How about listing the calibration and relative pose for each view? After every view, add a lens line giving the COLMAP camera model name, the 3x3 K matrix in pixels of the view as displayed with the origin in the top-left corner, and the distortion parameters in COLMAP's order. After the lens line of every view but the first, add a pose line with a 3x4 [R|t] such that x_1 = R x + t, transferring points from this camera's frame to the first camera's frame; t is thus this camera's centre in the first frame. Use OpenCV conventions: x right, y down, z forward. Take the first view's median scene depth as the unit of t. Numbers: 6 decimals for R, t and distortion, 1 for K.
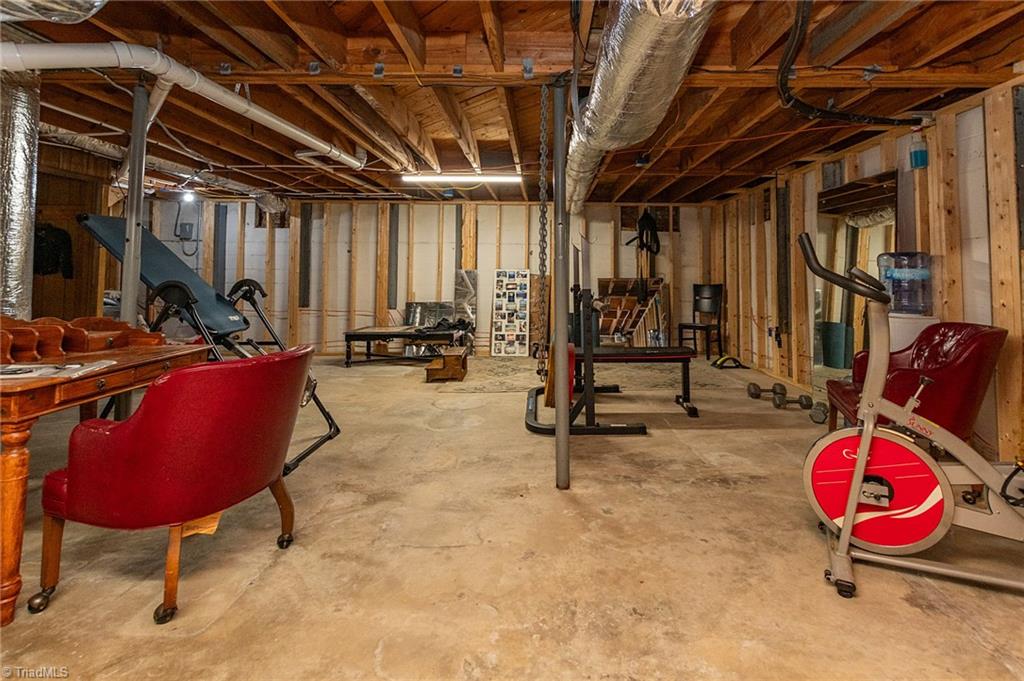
lens RADIAL K [[487.3, 0, 539.3], [0, 487.3, 254.4], [0, 0, 1]] dist [0.026678, -0.011650]
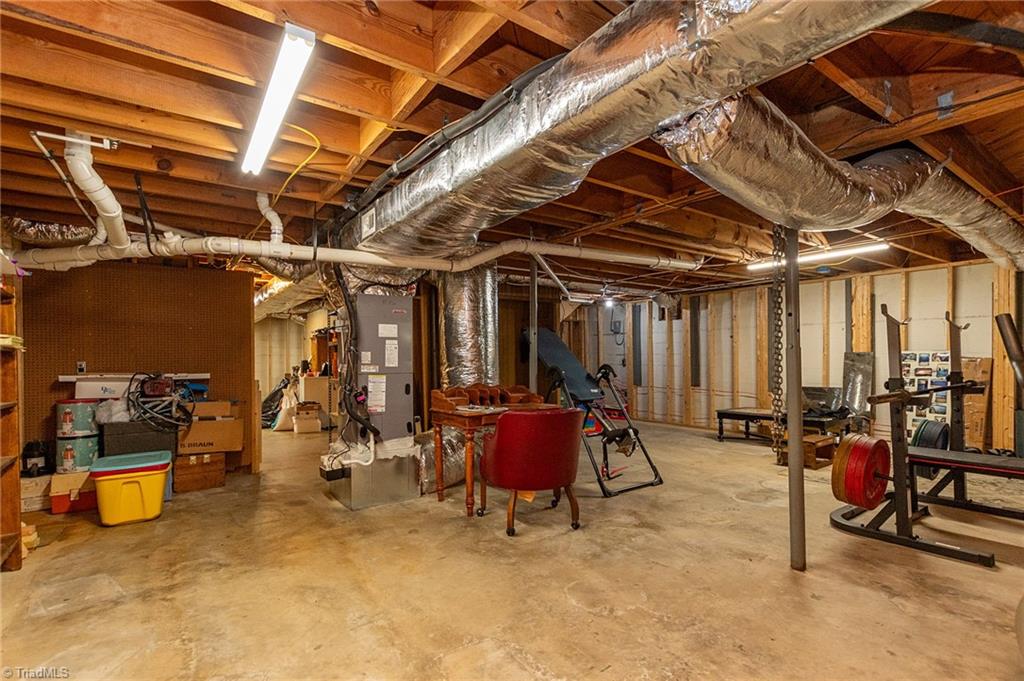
lens RADIAL K [[477.0, 0, 492.6], [0, 477.0, 360.4], [0, 0, 1]] dist [-0.001145, -0.000512]
pose [[0.558021, -0.002052, -0.829824, 0.216835], [0.045600, 0.998562, 0.028194, -0.008965], [0.828573, -0.053573, 0.557312, -0.029698]]
